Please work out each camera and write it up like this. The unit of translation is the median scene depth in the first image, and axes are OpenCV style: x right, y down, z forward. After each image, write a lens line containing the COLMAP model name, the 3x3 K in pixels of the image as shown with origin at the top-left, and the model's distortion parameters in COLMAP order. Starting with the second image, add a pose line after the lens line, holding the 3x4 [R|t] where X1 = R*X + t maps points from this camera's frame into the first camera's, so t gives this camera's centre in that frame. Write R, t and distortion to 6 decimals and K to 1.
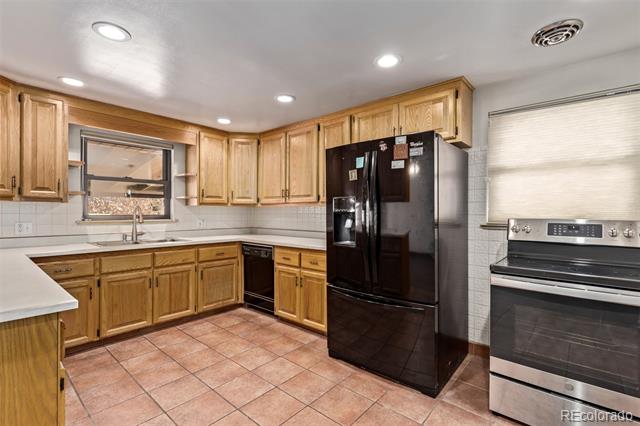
lens RADIAL K [[295.8, 0, 320.9], [0, 295.8, 213.1], [0, 0, 1]] dist [0.009479, -0.000381]
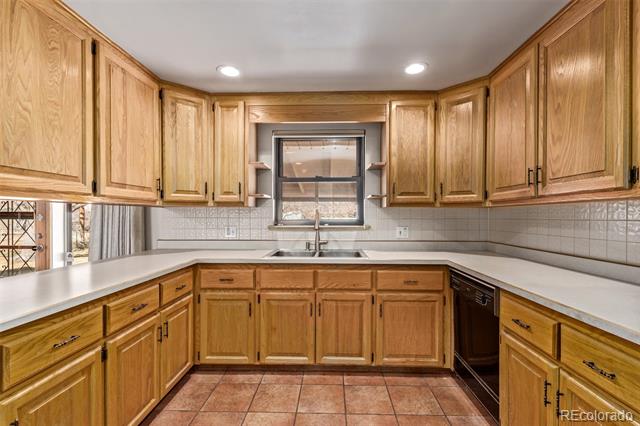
lens RADIAL K [[295.8, 0, 323.0], [0, 295.8, 218.4], [0, 0, 1]] dist [0.009479, -0.000381]
pose [[0.643554, 0.004352, -0.765389, 0.023976], [-0.000357, 0.999985, 0.005385, -0.002571], [0.765401, -0.003192, 0.643546, 0.469873]]
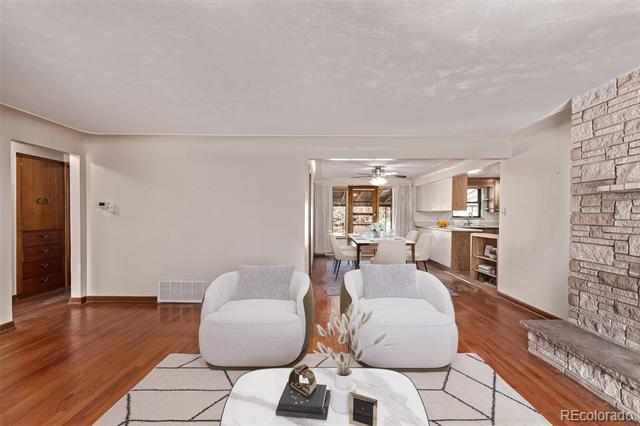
lens RADIAL K [[295.8, 0, 318.5], [0, 295.8, 216.0], [0, 0, 1]] dist [0.009479, -0.000381]
pose [[0.655618, -0.001068, -0.755092, 0.501598], [0.001231, 0.999999, -0.000346, 0.004623], [0.755092, -0.000703, 0.655619, -1.769391]]
